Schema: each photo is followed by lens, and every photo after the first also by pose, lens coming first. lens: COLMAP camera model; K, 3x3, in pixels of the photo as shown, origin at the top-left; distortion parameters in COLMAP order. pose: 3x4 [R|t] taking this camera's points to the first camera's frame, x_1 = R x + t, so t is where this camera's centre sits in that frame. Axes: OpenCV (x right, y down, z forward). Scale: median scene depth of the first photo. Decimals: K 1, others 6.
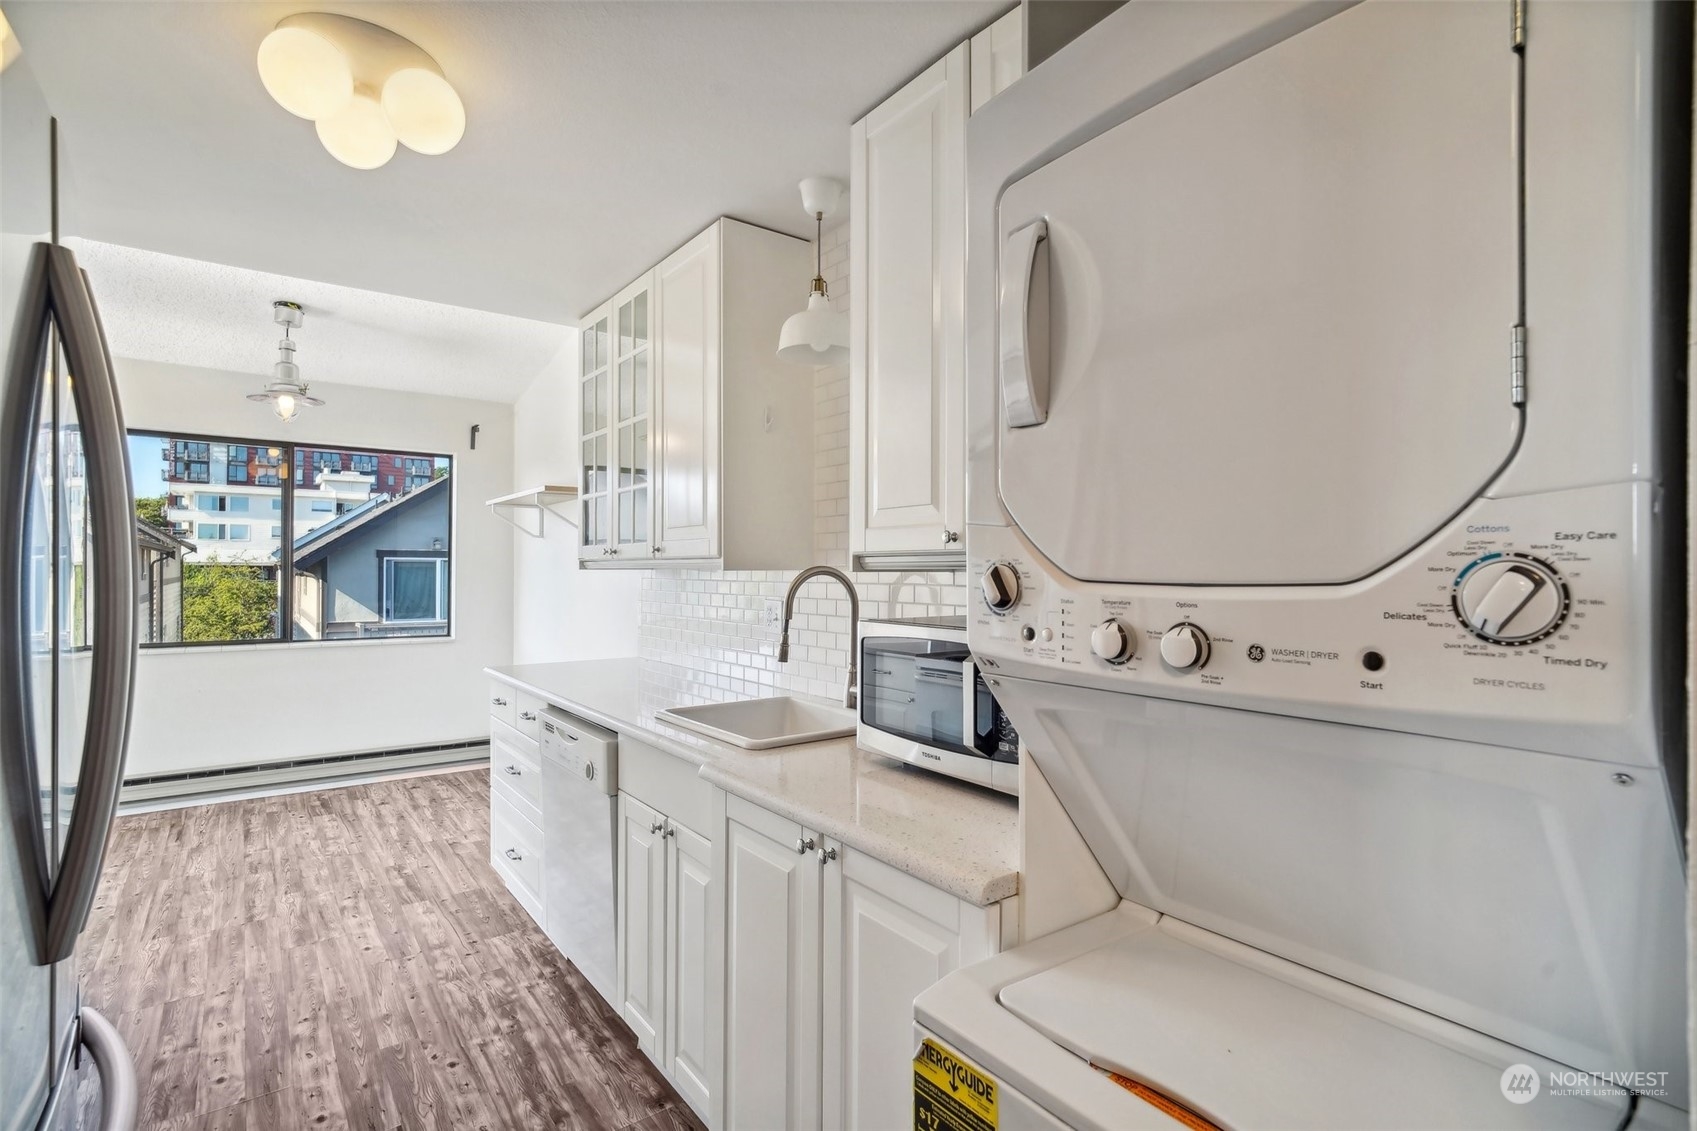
lens RADIAL K [[813.9, 0, 853.8], [0, 813.9, 571.0], [0, 0, 1]] dist [-0.009865, 0.000499]
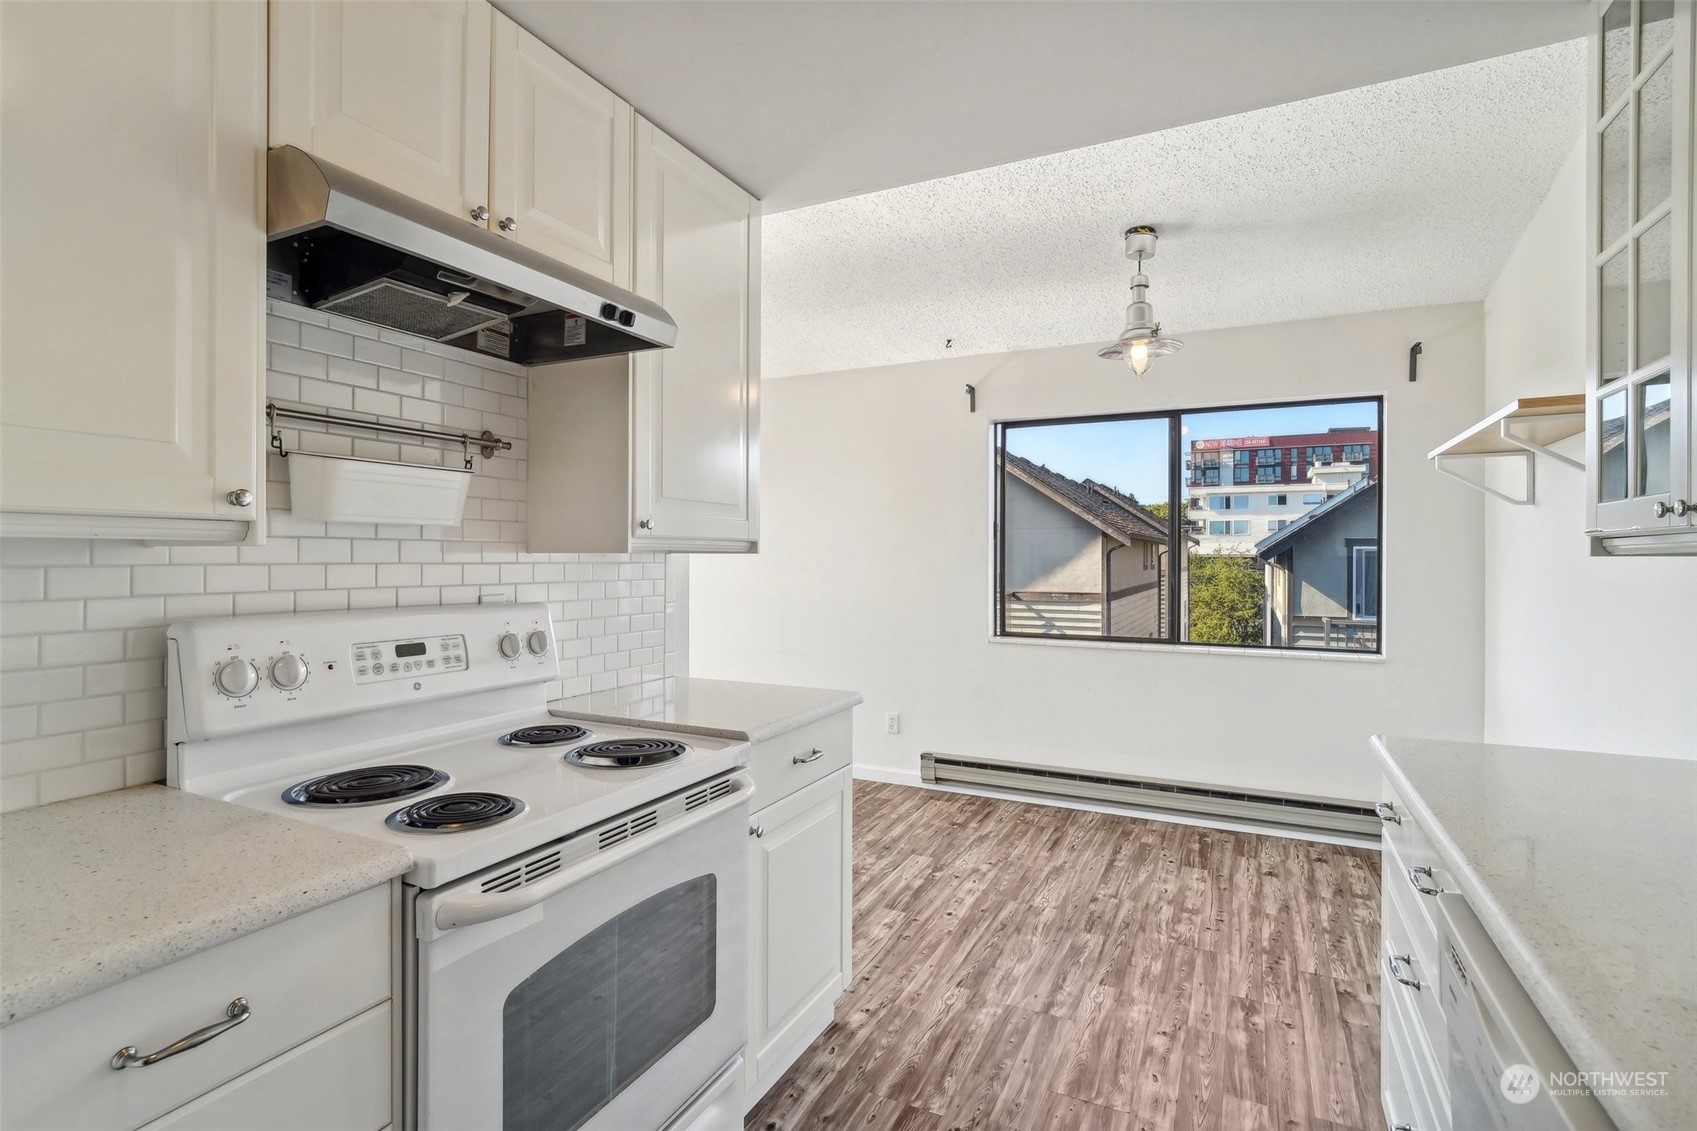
lens RADIAL K [[813.9, 0, 848.1], [0, 813.9, 559.3], [0, 0, 1]] dist [-0.009865, 0.000499]
pose [[0.449403, -0.002083, -0.893327, -0.095658], [-0.001060, 0.999995, -0.002865, 0.001144], [0.893329, 0.002235, 0.449398, 0.336693]]
